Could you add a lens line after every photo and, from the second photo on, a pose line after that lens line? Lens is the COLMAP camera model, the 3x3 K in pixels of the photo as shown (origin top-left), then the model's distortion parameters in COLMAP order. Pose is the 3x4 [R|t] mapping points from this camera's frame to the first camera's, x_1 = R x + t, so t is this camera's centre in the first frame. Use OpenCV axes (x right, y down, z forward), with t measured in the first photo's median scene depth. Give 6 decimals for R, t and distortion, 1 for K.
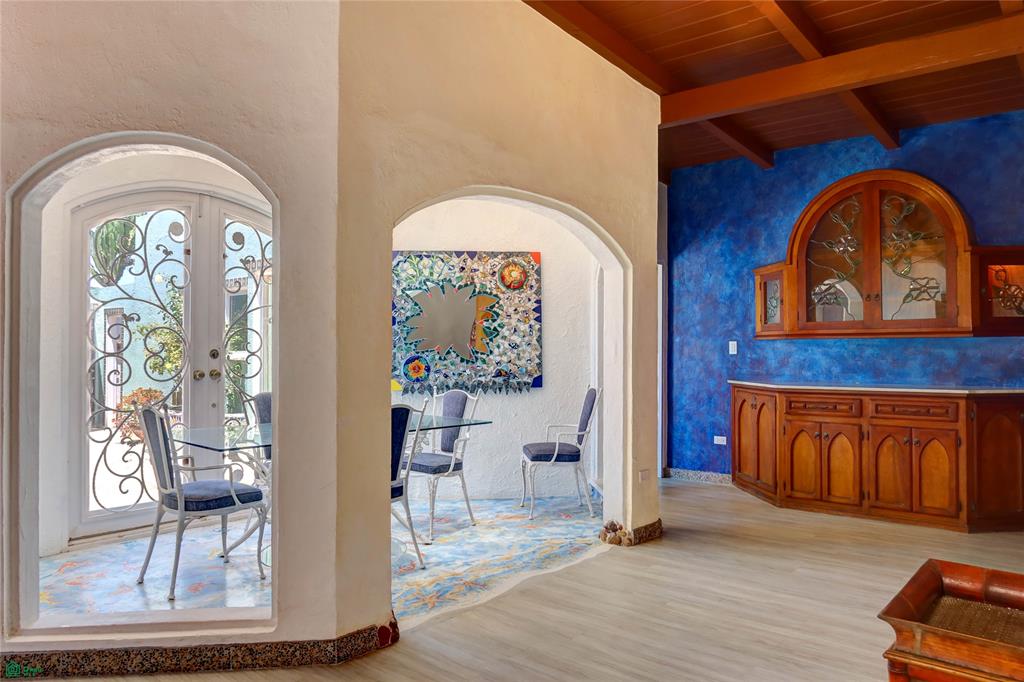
lens RADIAL K [[715.9, 0, 513.2], [0, 715.9, 341.2], [0, 0, 1]] dist [-0.020405, 0.003217]
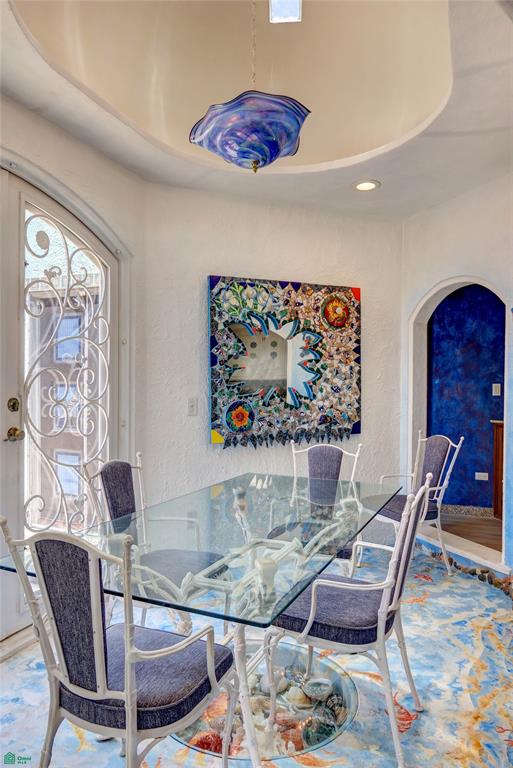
lens RADIAL K [[536.9, 0, 252.4], [0, 536.9, 386.5], [0, 0, 1]] dist [-0.020405, 0.003217]
pose [[0.954473, 0.000022, 0.298296, -0.305328], [-0.005840, 0.999810, 0.018613, -0.009087], [-0.298239, -0.019508, 0.954292, 0.379835]]
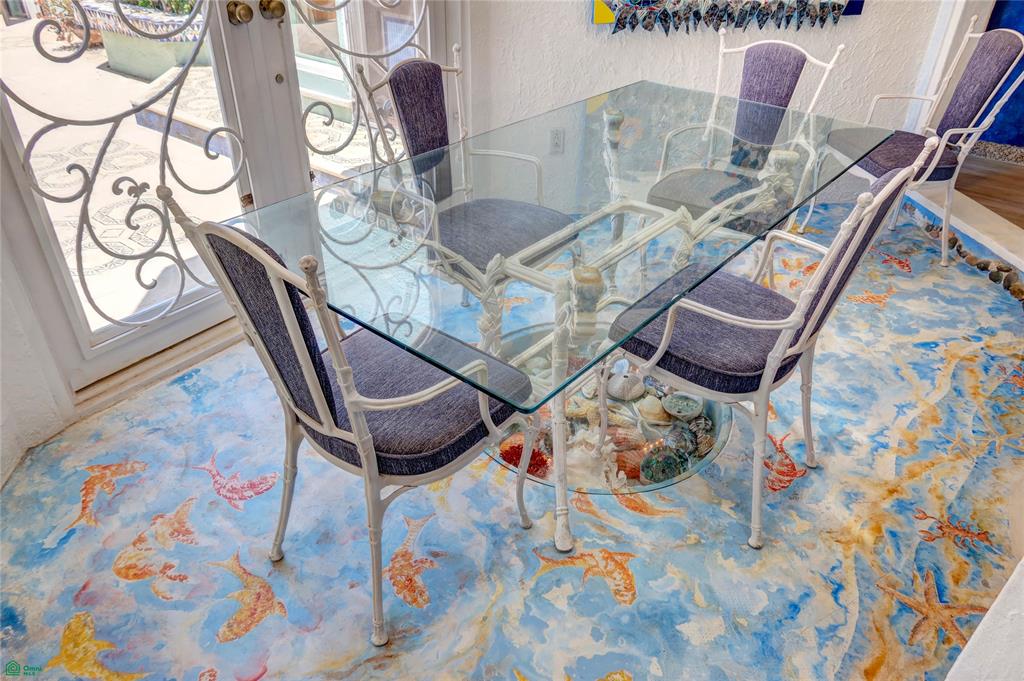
lens RADIAL K [[715.9, 0, 512.1], [0, 715.9, 336.1], [0, 0, 1]] dist [-0.020405, 0.003217]
pose [[0.998980, -0.012409, 0.043406, -0.249054], [-0.013668, 0.833225, 0.552765, -0.025883], [-0.043026, -0.552795, 0.832206, 0.438675]]
